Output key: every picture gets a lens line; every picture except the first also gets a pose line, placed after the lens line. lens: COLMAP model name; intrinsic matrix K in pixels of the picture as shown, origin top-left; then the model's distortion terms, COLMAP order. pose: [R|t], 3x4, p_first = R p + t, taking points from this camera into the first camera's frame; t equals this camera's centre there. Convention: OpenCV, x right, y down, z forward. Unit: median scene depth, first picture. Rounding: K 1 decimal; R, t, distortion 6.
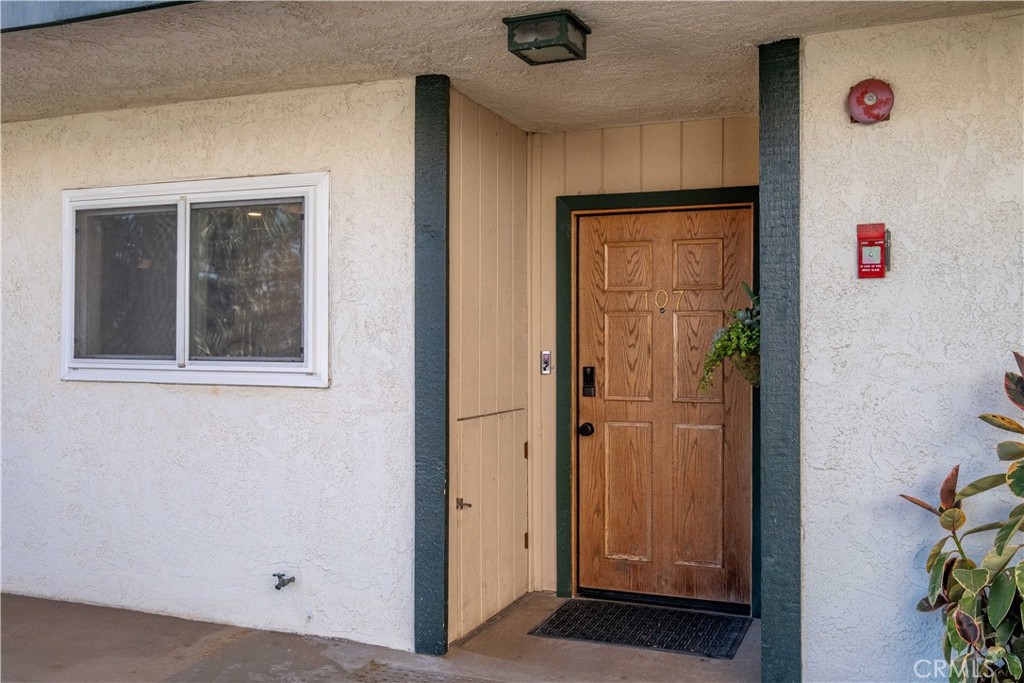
lens RADIAL K [[932.0, 0, 512.0], [0, 932.0, 341.5], [0, 0, 1]] dist [-0.006678, -0.001832]
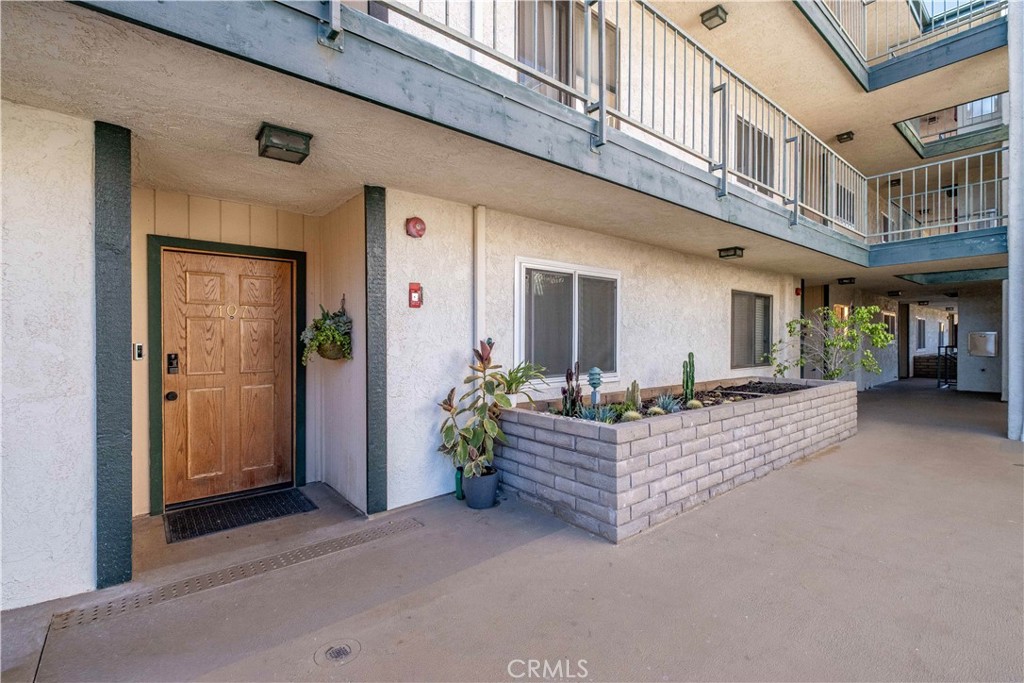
lens RADIAL K [[454.1, 0, 511.2], [0, 454.1, 338.3], [0, 0, 1]] dist [-0.000231, -0.000107]
pose [[0.479776, -0.006199, 0.877369, -0.308857], [0.001488, 0.999979, 0.006251, -0.000985], [-0.877390, -0.001693, 0.479775, 0.196230]]
